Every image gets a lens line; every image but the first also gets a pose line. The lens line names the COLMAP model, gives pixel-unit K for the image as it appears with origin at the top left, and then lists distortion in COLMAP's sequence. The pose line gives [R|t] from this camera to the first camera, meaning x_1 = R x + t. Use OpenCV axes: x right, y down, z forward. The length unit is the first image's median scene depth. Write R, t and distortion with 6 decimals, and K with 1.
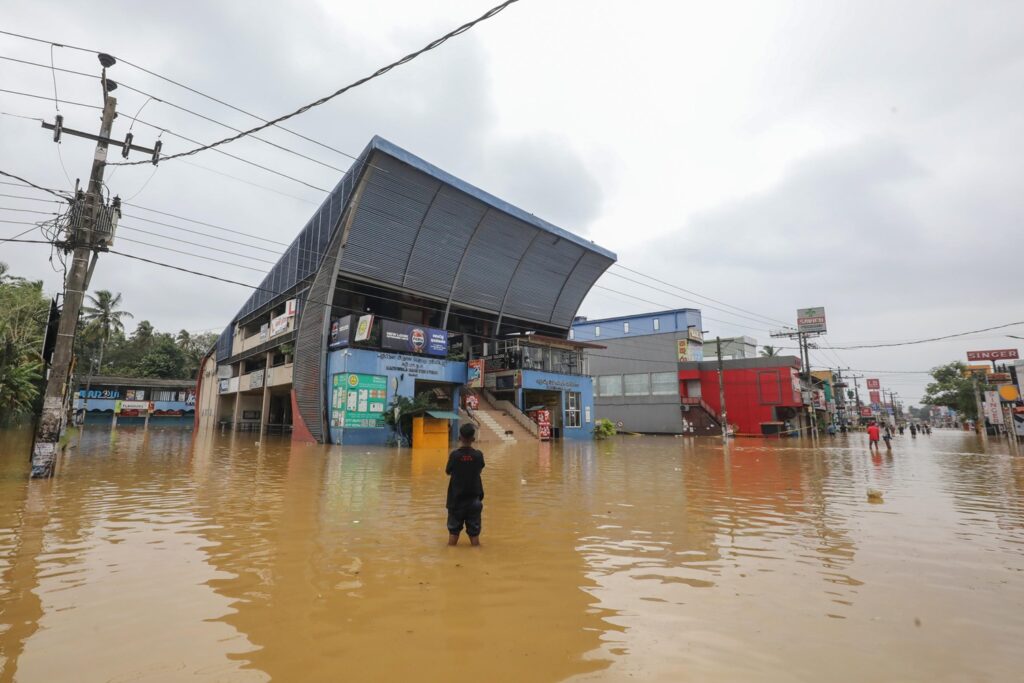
lens RADIAL K [[520.3, 0, 473.9], [0, 520.3, 308.3], [0, 0, 1]] dist [-0.035452, 0.004052]
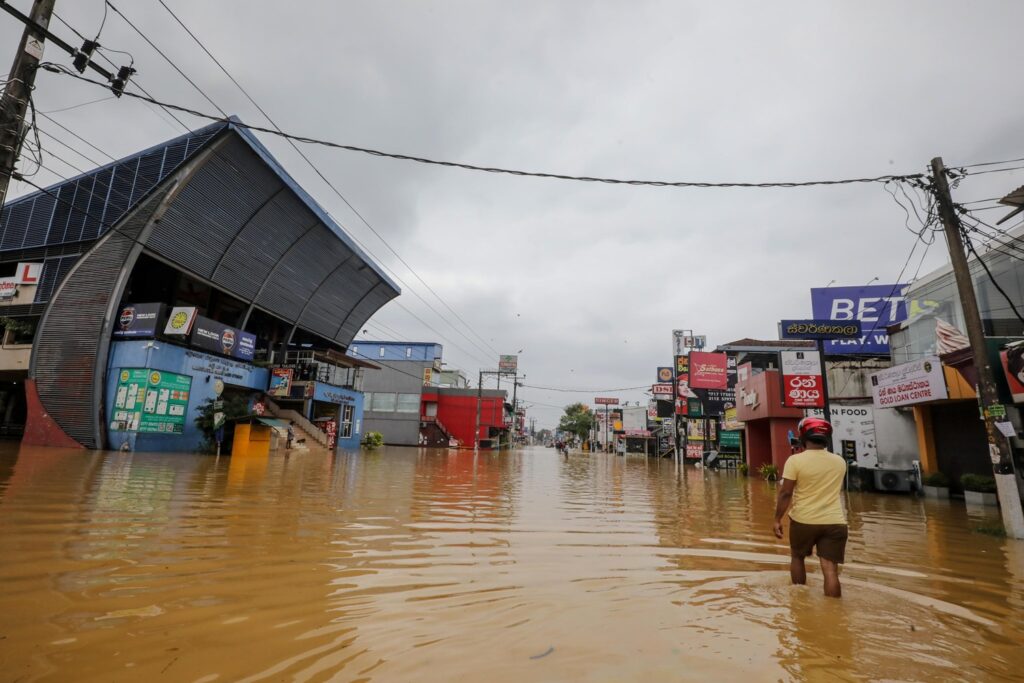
lens RADIAL K [[468.6, 0, 515.5], [0, 468.6, 344.5], [0, 0, 1]] dist [-0.027216, 0.001594]
pose [[0.784479, 0.144617, 0.603057, -0.156146], [-0.161259, 0.986548, -0.026808, 0.004407], [-0.598822, -0.076218, 0.797247, 0.017275]]
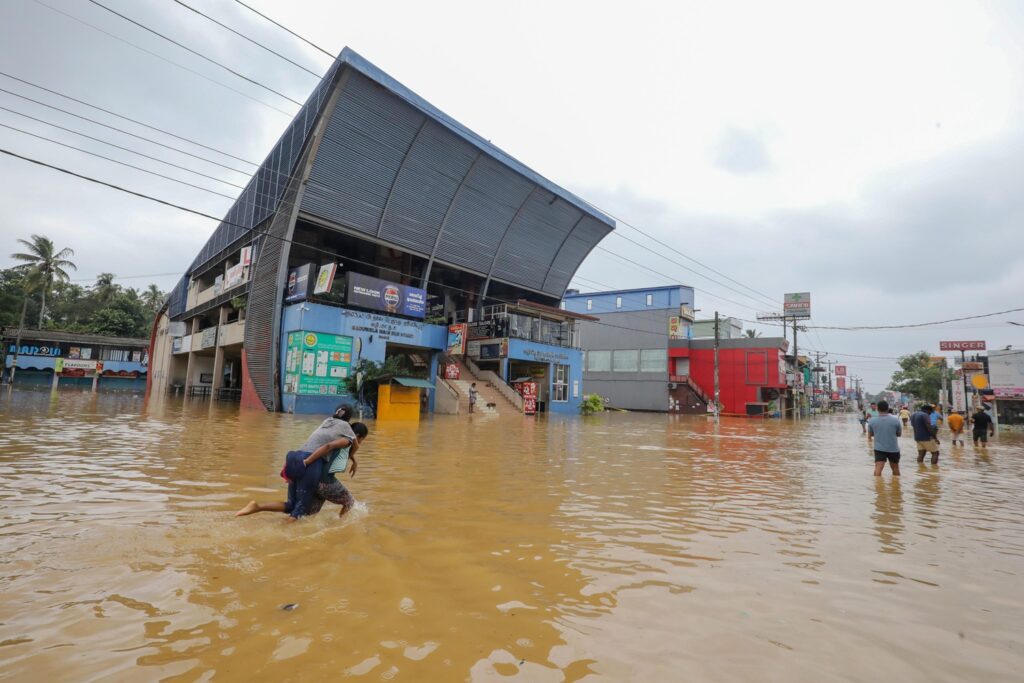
lens RADIAL K [[520.3, 0, 519.2], [0, 520.3, 324.6], [0, 0, 1]] dist [-0.035452, 0.004052]
pose [[0.993585, 0.042484, 0.104809, 0.012616], [-0.050838, 0.995628, 0.078362, 0.019870], [-0.101021, -0.083187, 0.991400, 0.081524]]
